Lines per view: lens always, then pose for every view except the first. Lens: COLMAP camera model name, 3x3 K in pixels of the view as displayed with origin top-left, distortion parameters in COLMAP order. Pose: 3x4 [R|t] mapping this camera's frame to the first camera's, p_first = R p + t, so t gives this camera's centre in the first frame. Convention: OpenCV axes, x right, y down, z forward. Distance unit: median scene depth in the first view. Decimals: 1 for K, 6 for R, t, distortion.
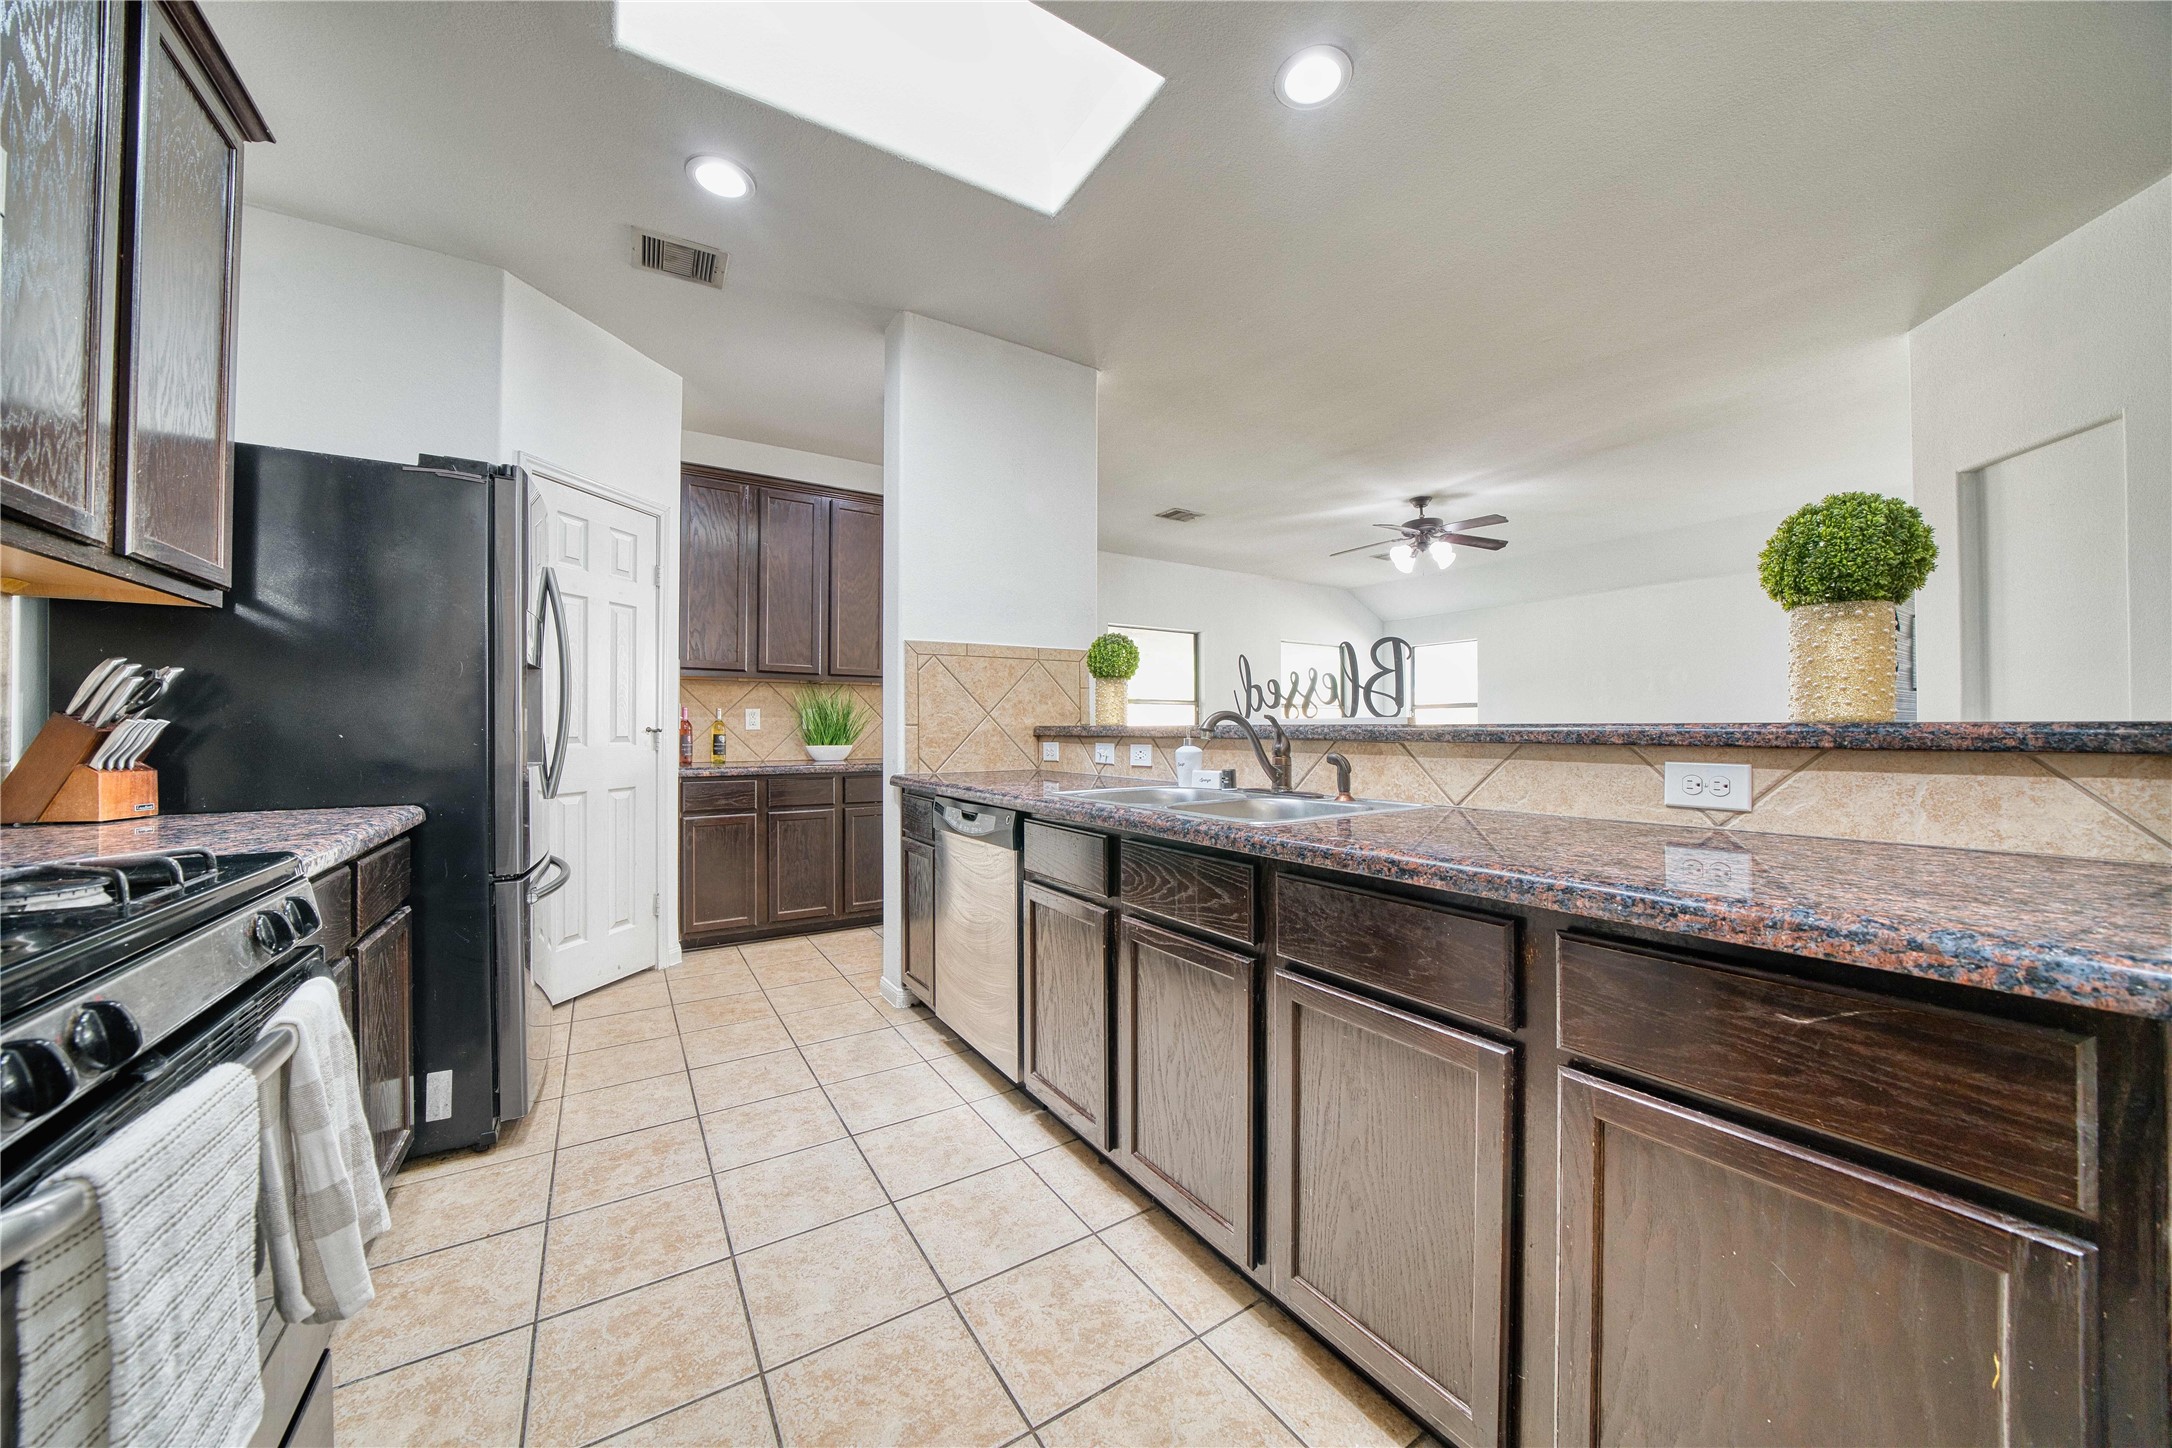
lens RADIAL K [[749.3, 0, 1086.0], [0, 749.3, 724.0], [0, 0, 1]] dist [-0.025389, 0.002344]
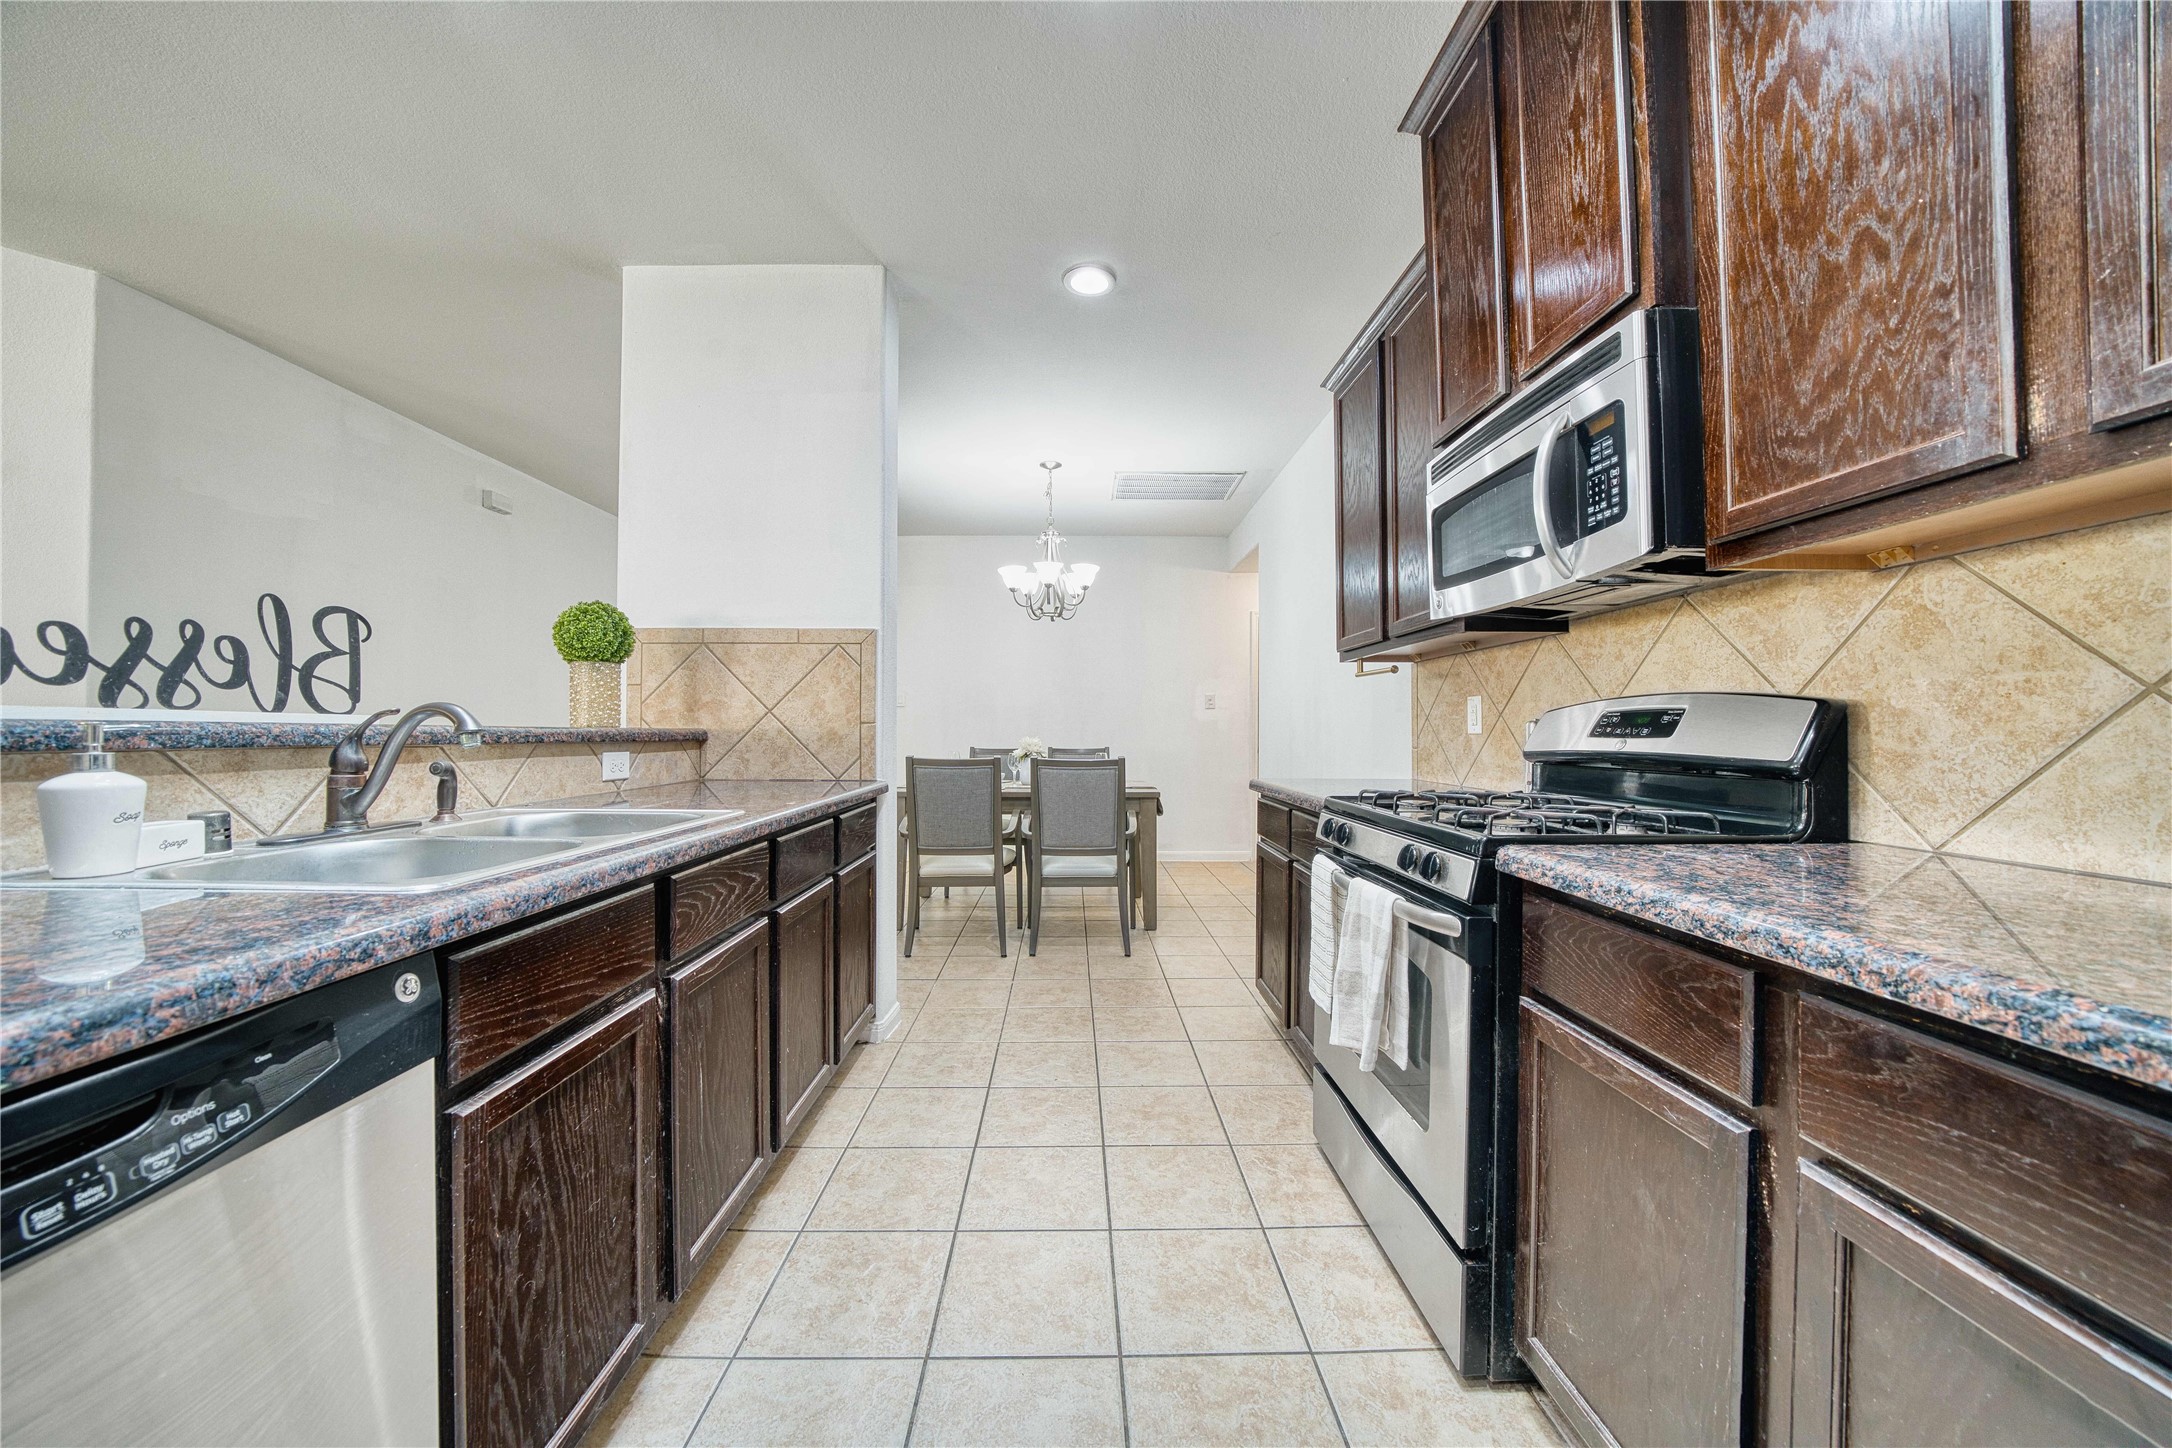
lens RADIAL K [[749.3, 0, 1086.0], [0, 749.3, 724.0], [0, 0, 1]] dist [-0.025389, 0.002344]
pose [[-0.853536, 0.004520, 0.521014, -0.613934], [-0.005270, 0.999836, -0.017308, 0.008955], [-0.521007, -0.017519, -0.853373, 1.250774]]
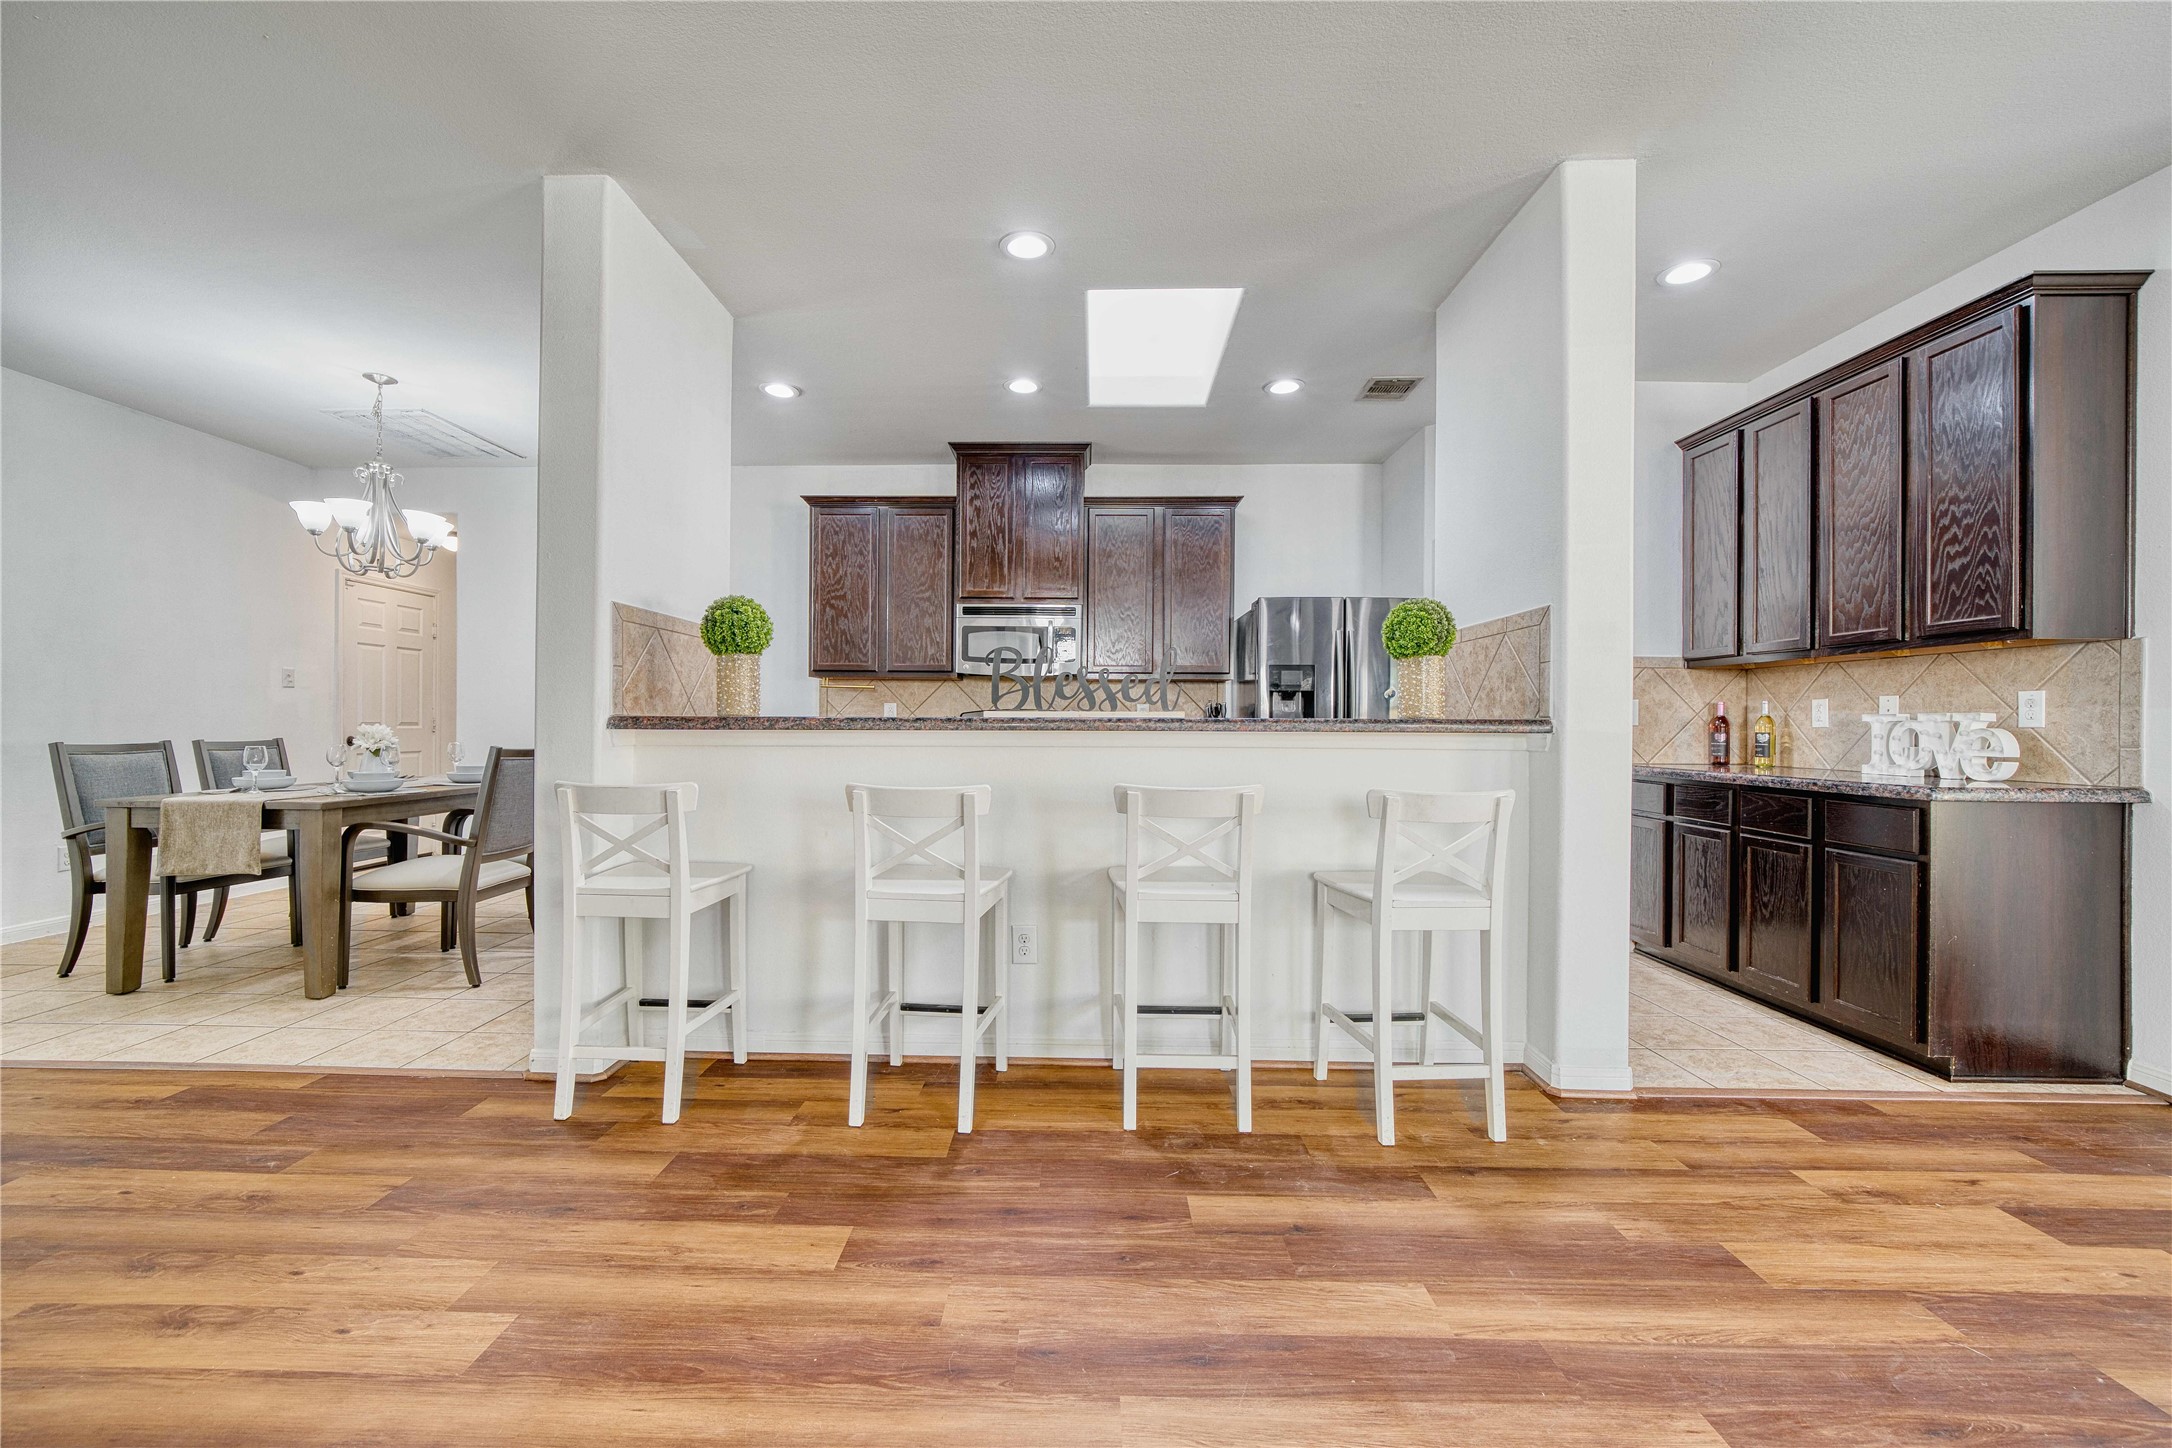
lens RADIAL K [[878.8, 0, 1073.1], [0, 878.8, 722.0], [0, 0, 1]] dist [-0.001125, -0.000105]
pose [[-0.560174, -0.004227, -0.828364, 1.601668], [0.000927, 0.999983, -0.005730, 0.015325], [0.828374, -0.003978, -0.560161, 1.970732]]
